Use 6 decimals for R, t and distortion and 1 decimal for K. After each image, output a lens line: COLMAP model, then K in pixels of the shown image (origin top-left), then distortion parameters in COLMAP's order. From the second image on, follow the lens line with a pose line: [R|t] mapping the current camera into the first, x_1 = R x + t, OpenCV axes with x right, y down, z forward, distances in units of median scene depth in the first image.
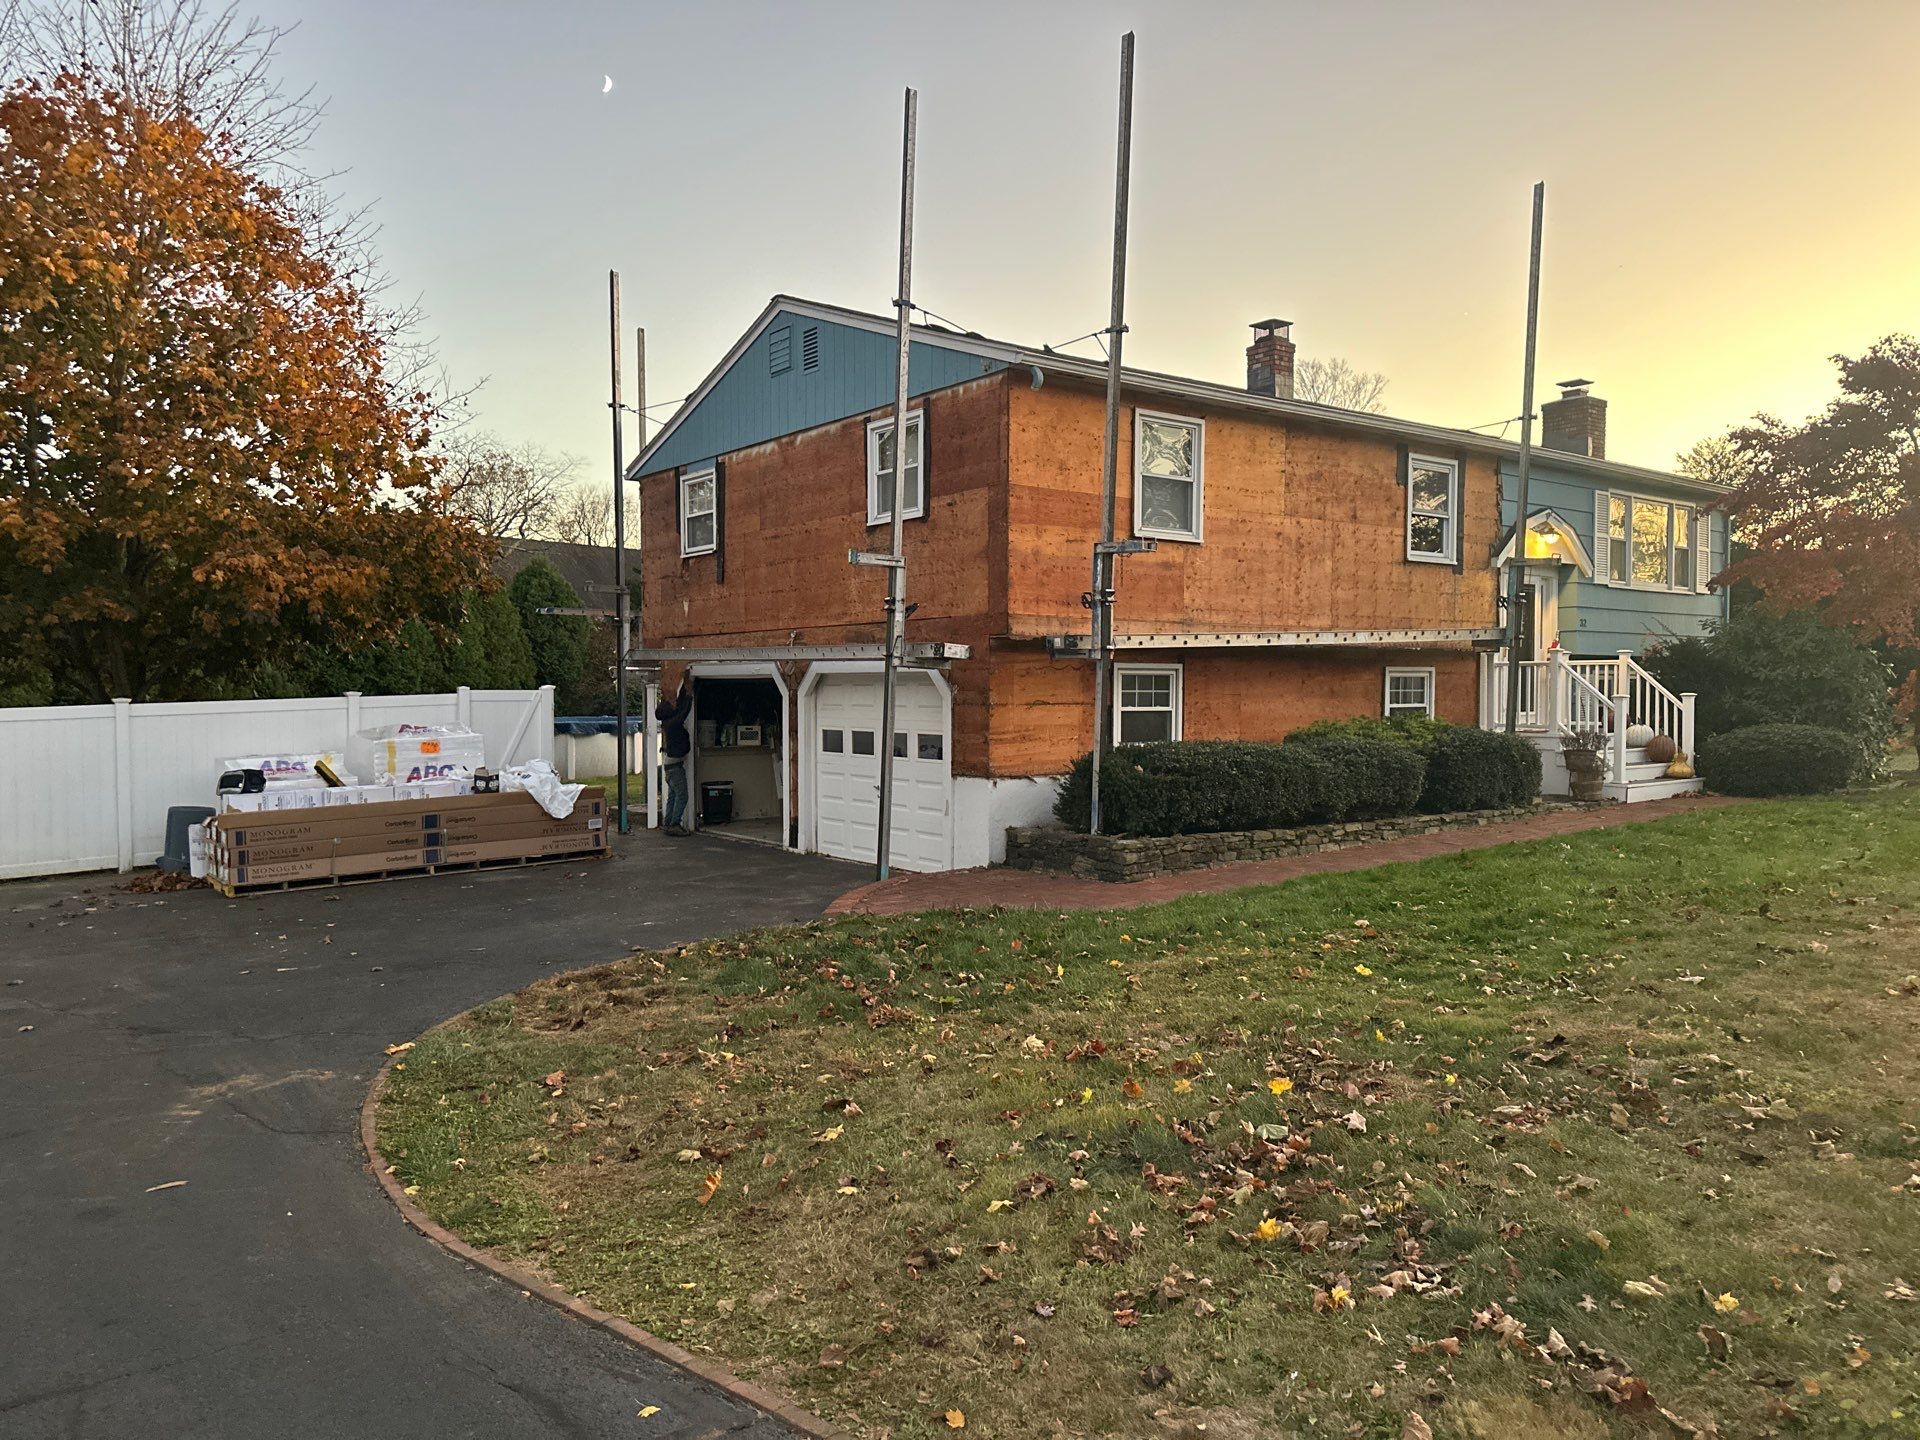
lens RADIAL K [[1321.3, 0, 949.5], [0, 1321.3, 721.8], [0, 0, 1]] dist [0.151453, -0.246514]
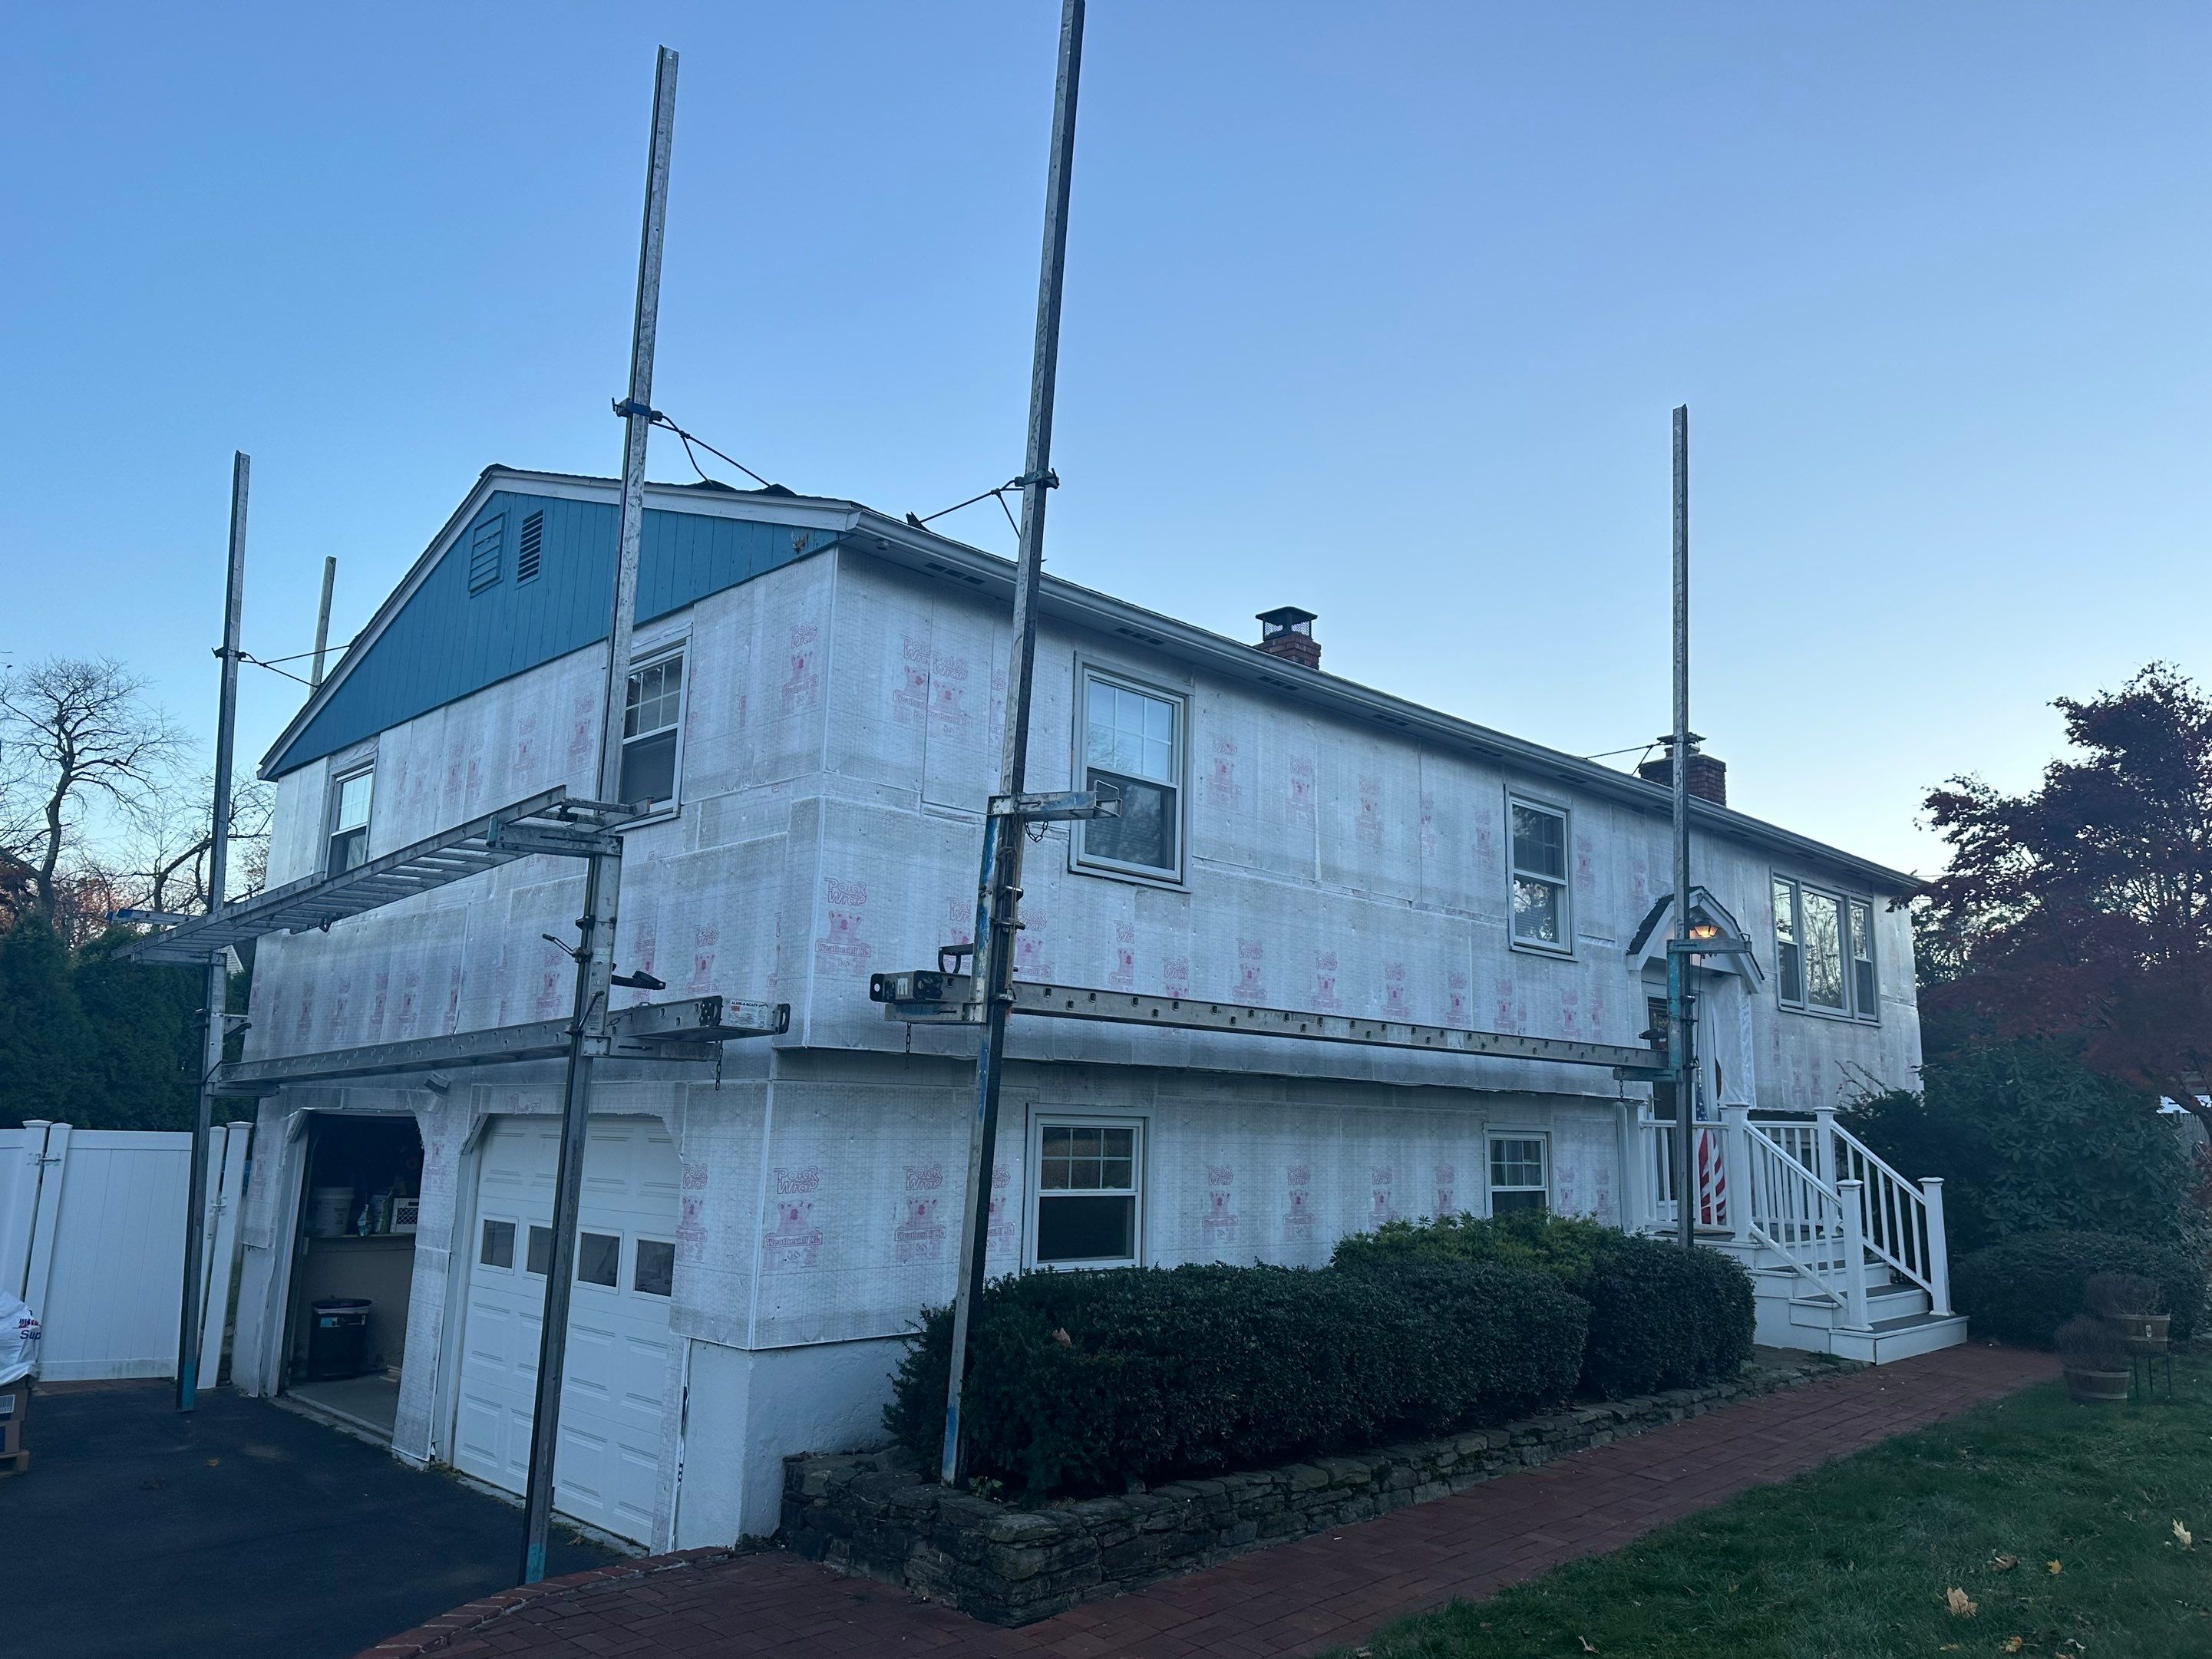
lens RADIAL K [[1522.1, 0, 1093.9], [0, 1522.1, 831.6], [0, 0, 1]] dist [0.151453, -0.246514]
pose [[0.991733, 0.047355, 0.119259, 0.070749], [-0.021377, 0.977396, -0.210335, -0.022492], [-0.126523, 0.206047, 0.970328, 0.370946]]
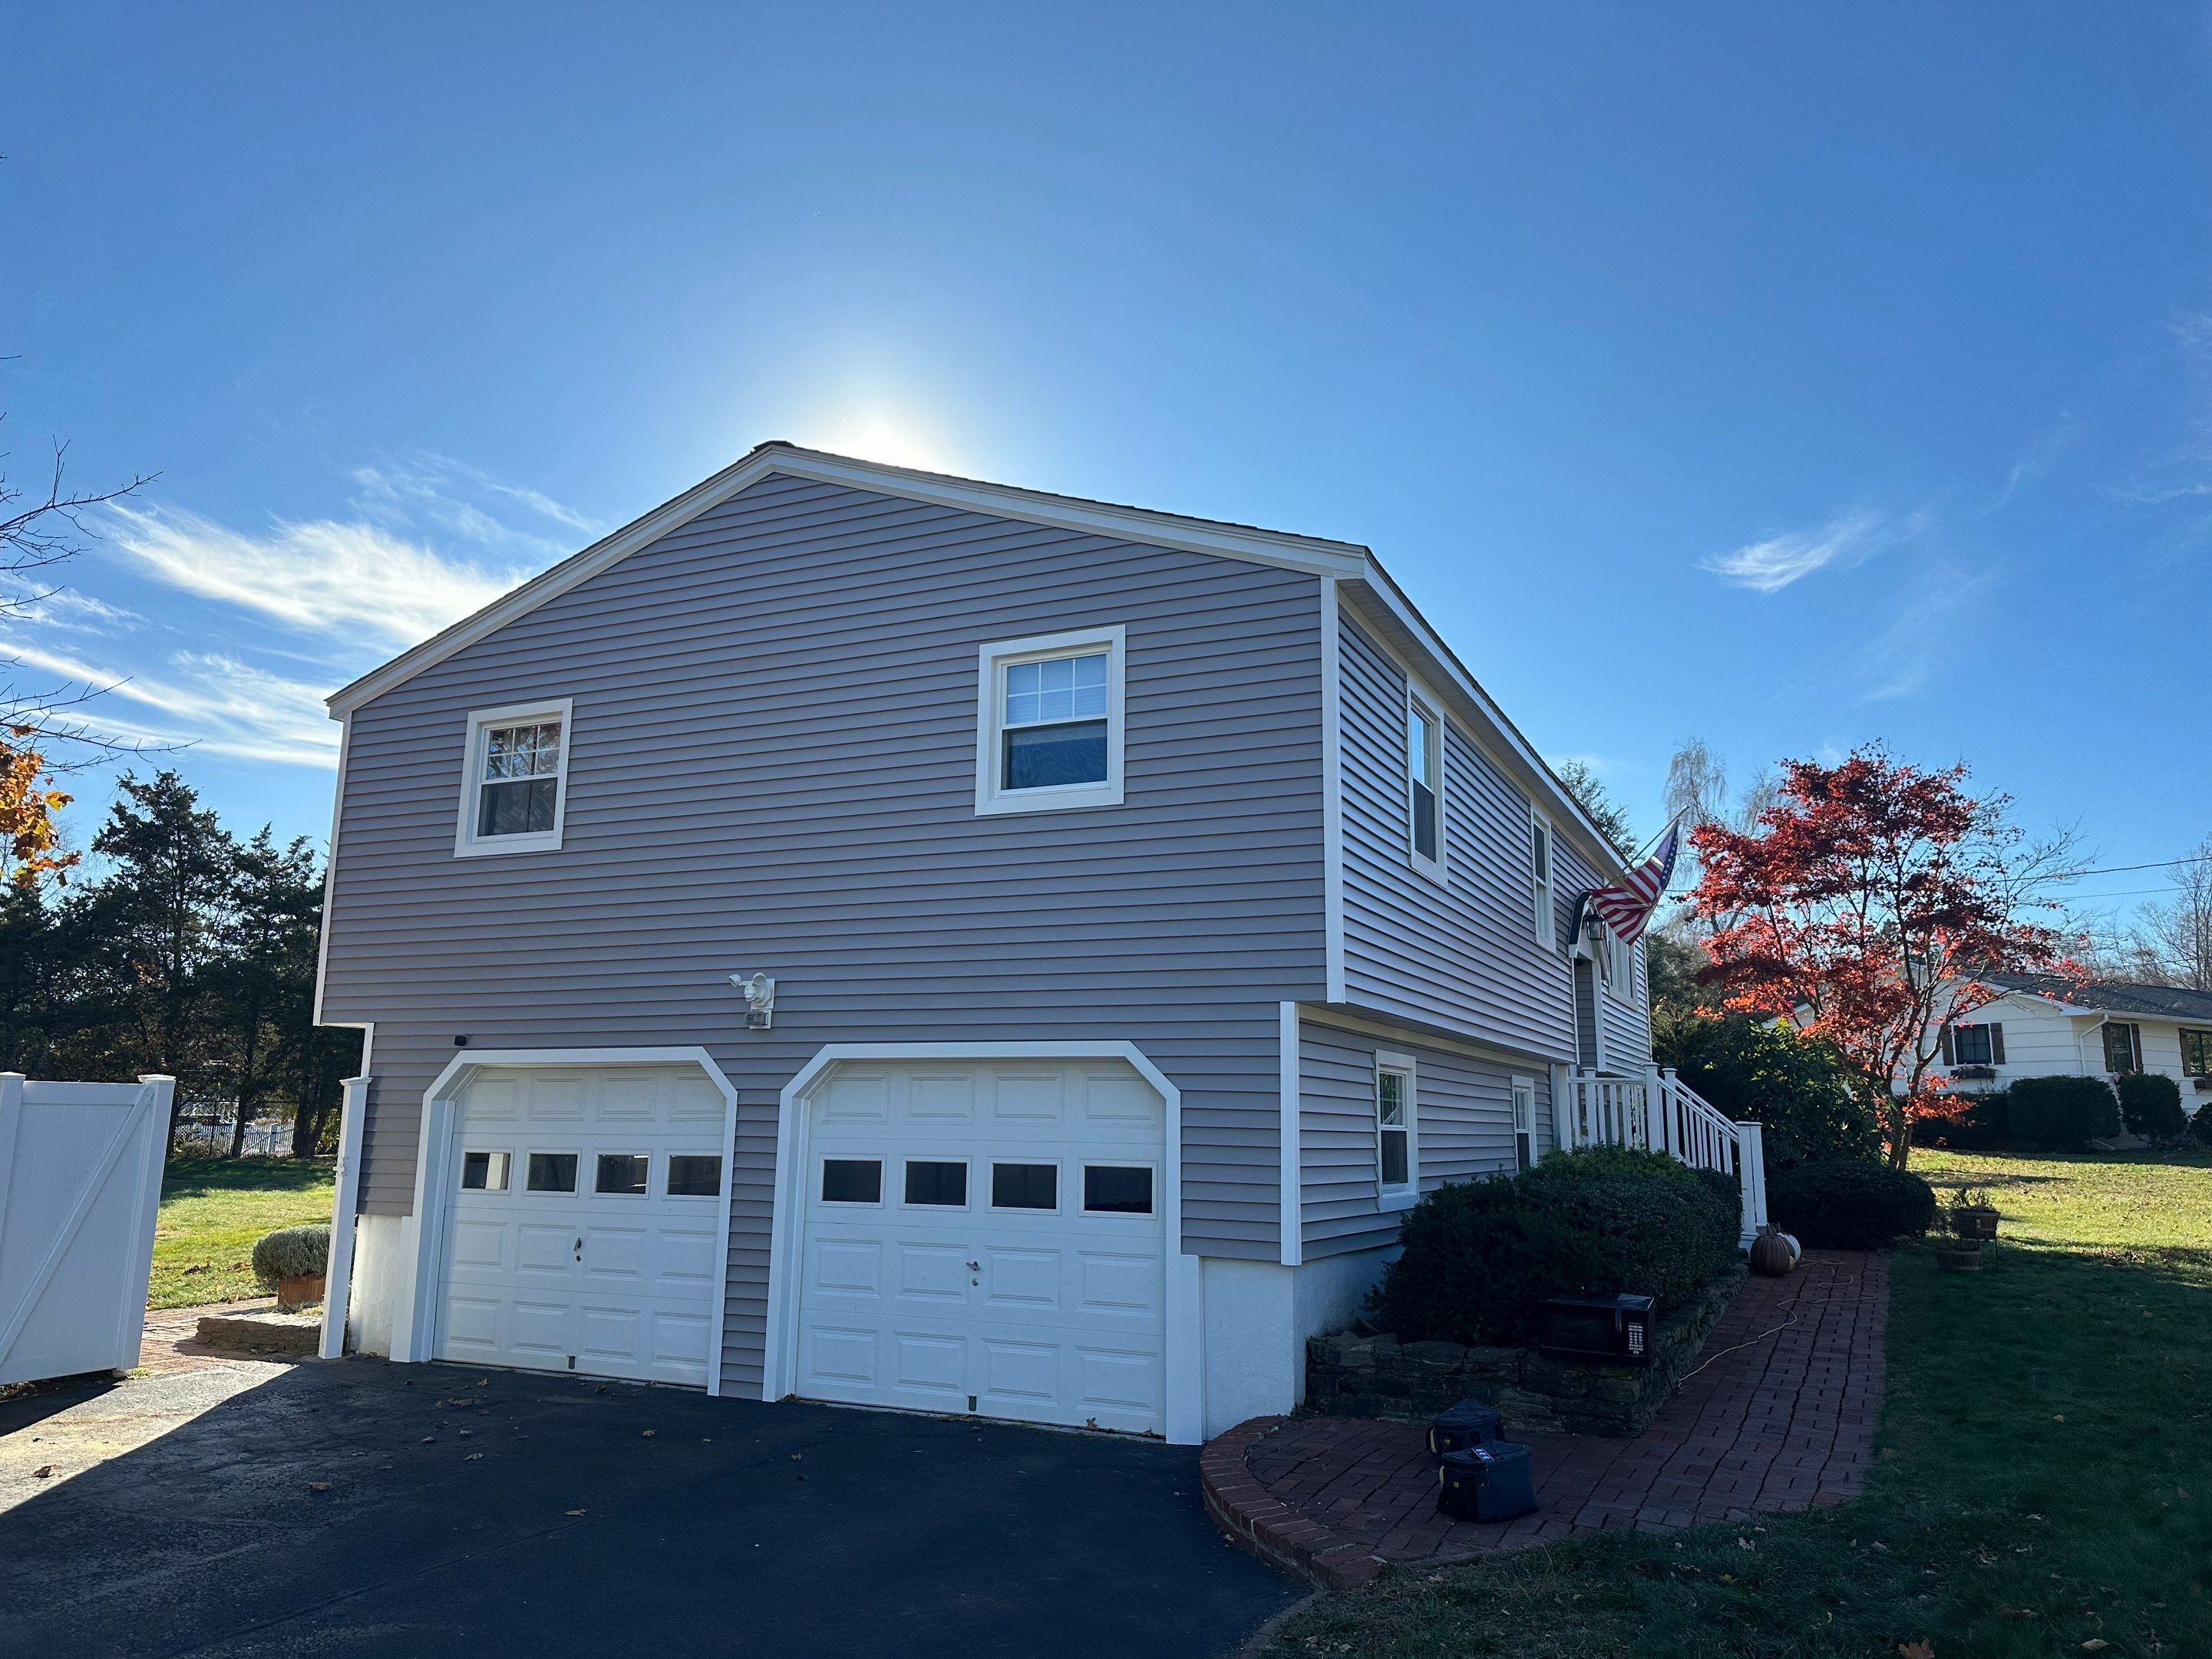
lens RADIAL K [[1522.1, 0, 1093.9], [0, 1522.1, 831.6], [0, 0, 1]] dist [0.151453, -0.246514]
pose [[0.879492, 0.101181, 0.465034, -0.348352], [-0.004676, 0.978929, -0.204149, 0.002322], [-0.475891, 0.177373, 0.861433, 0.399511]]
